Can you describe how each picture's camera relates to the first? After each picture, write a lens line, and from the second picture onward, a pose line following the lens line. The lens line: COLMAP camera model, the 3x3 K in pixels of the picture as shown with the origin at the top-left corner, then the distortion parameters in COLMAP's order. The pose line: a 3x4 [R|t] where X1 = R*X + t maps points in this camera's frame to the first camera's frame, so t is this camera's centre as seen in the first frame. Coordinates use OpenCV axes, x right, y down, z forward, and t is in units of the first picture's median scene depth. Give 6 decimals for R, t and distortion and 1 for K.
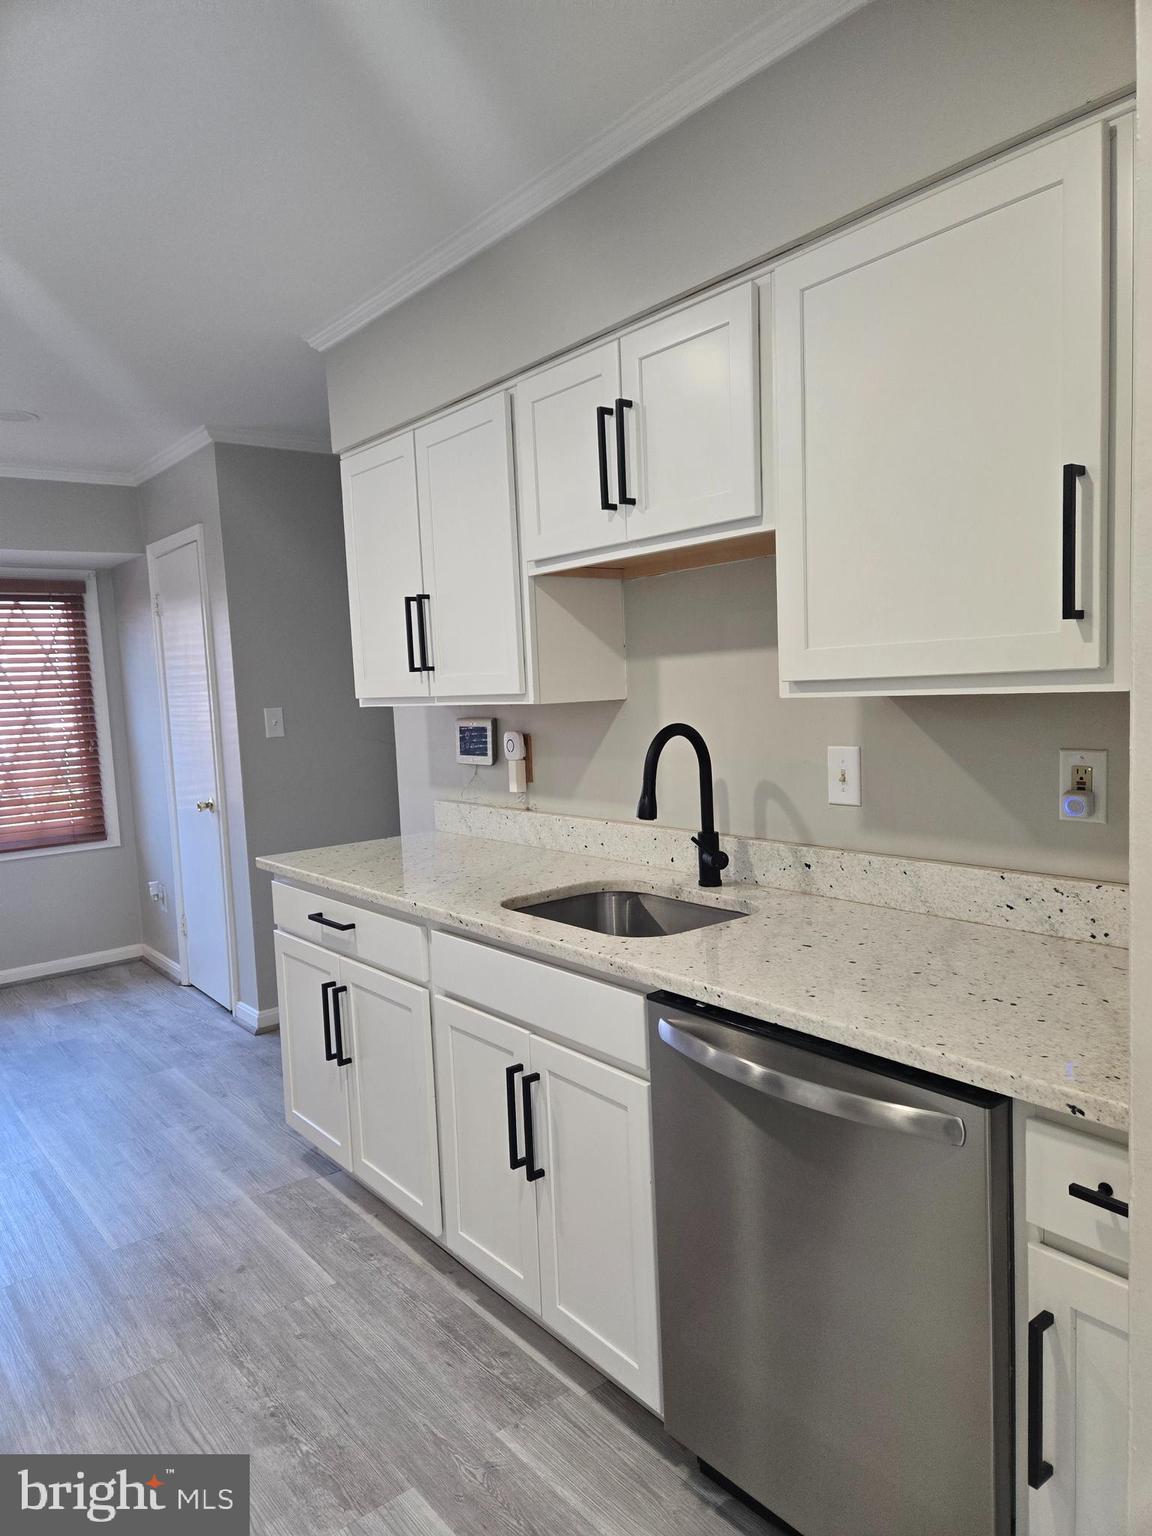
lens RADIAL K [[1044.4, 0, 586.0], [0, 1044.4, 772.4], [0, 0, 1]] dist [0.086104, -0.083479]
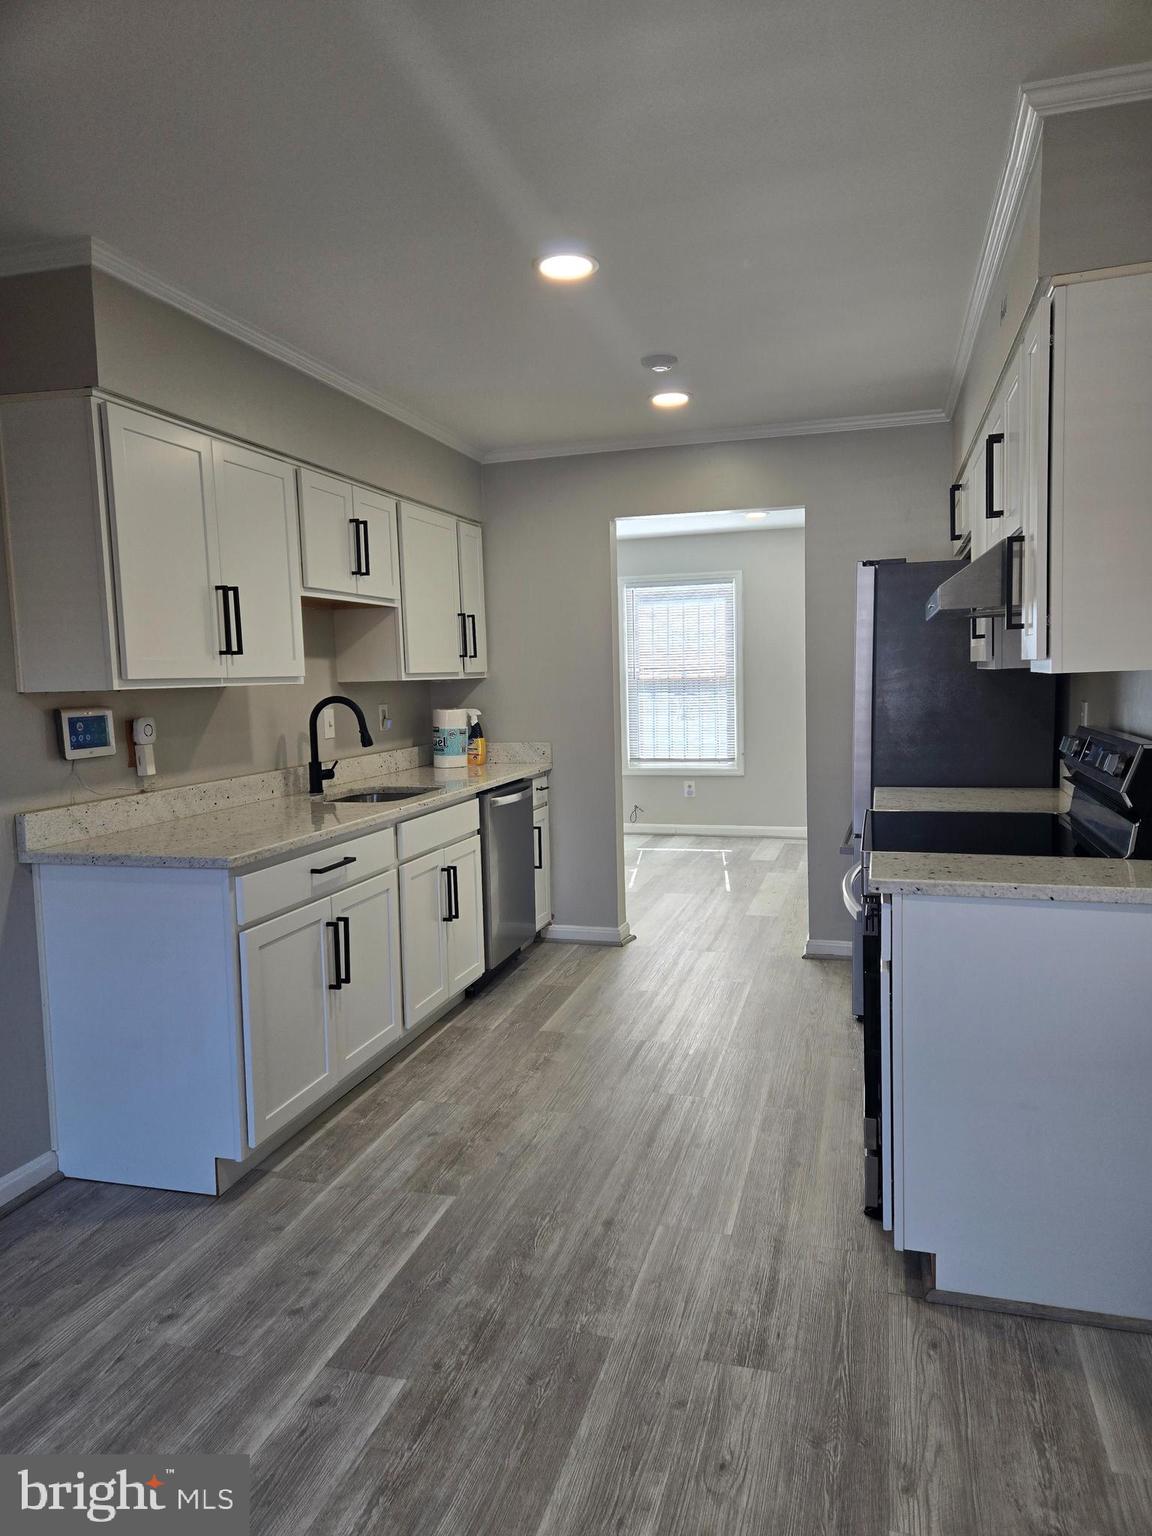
lens RADIAL K [[1044.4, 0, 580.7], [0, 1044.4, 774.0], [0, 0, 1]] dist [0.086104, -0.083479]
pose [[-0.581420, -0.018496, 0.813393, -1.402000], [0.122128, 0.986430, 0.109729, -0.054099], [-0.804385, 0.163137, -0.571272, 1.489940]]
